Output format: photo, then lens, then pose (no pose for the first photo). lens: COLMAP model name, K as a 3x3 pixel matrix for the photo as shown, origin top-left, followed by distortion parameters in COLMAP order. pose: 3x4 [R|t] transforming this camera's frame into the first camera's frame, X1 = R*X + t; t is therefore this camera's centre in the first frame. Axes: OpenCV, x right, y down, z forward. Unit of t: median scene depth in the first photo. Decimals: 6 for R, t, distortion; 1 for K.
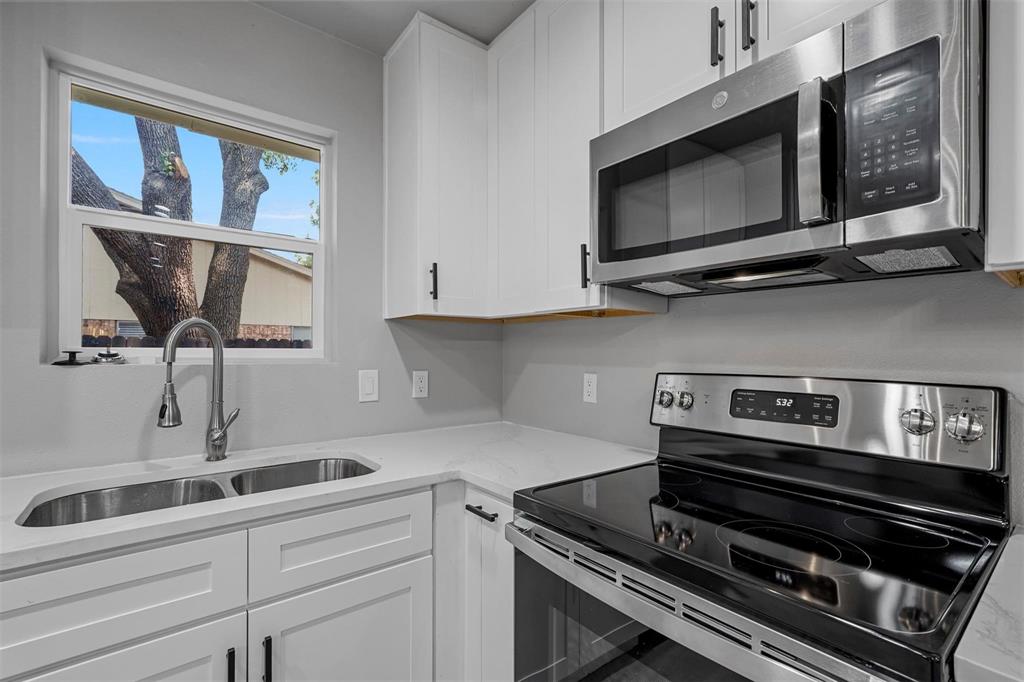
lens RADIAL K [[463.6, 0, 506.6], [0, 463.6, 344.2], [0, 0, 1]] dist [-0.005467, 0.000572]
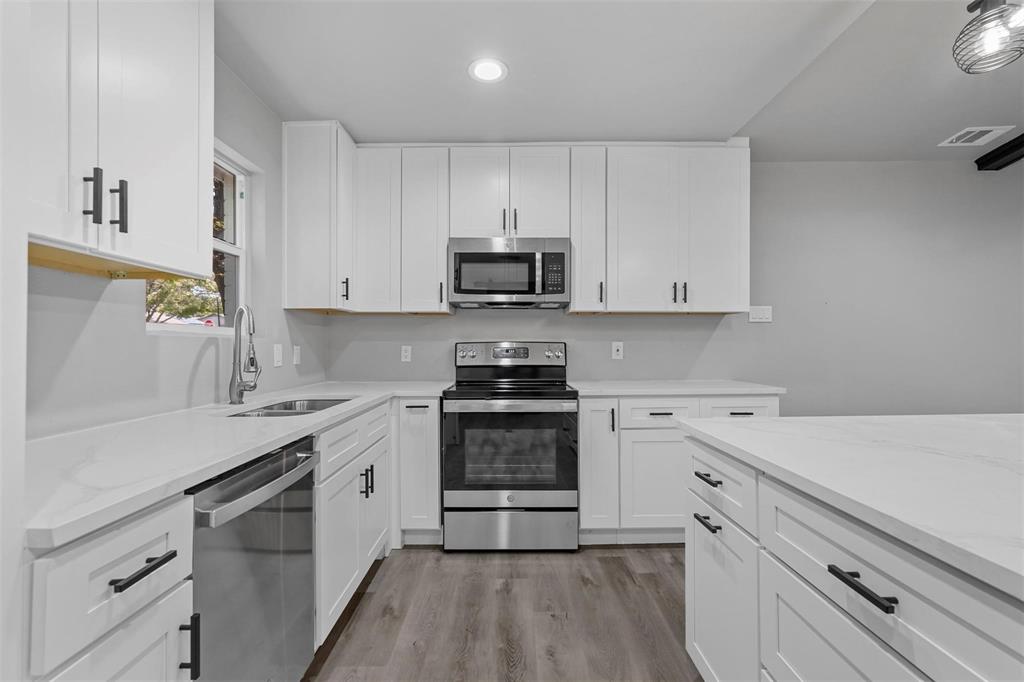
lens RADIAL K [[463.6, 0, 506.6], [0, 463.6, 344.2], [0, 0, 1]] dist [-0.005467, 0.000572]
pose [[0.617330, -0.007167, 0.786672, -1.340635], [-0.012272, 0.999749, 0.018738, 0.027017], [-0.786609, -0.021222, 0.617087, -0.570828]]
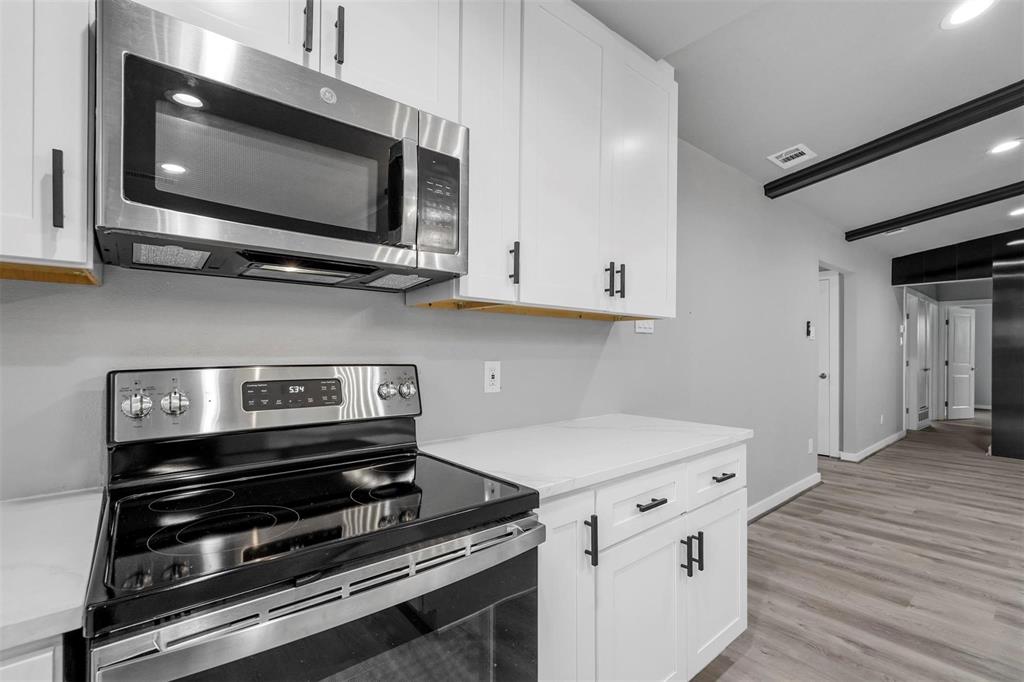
lens RADIAL K [[457.5, 0, 512.3], [0, 457.5, 357.3], [0, 0, 1]] dist [-0.002765, -0.000155]
pose [[-0.042062, -0.030495, 0.998649, -0.420348], [-0.032361, 0.999051, 0.029145, 0.001557], [-0.998591, -0.031092, -0.043009, 0.455615]]
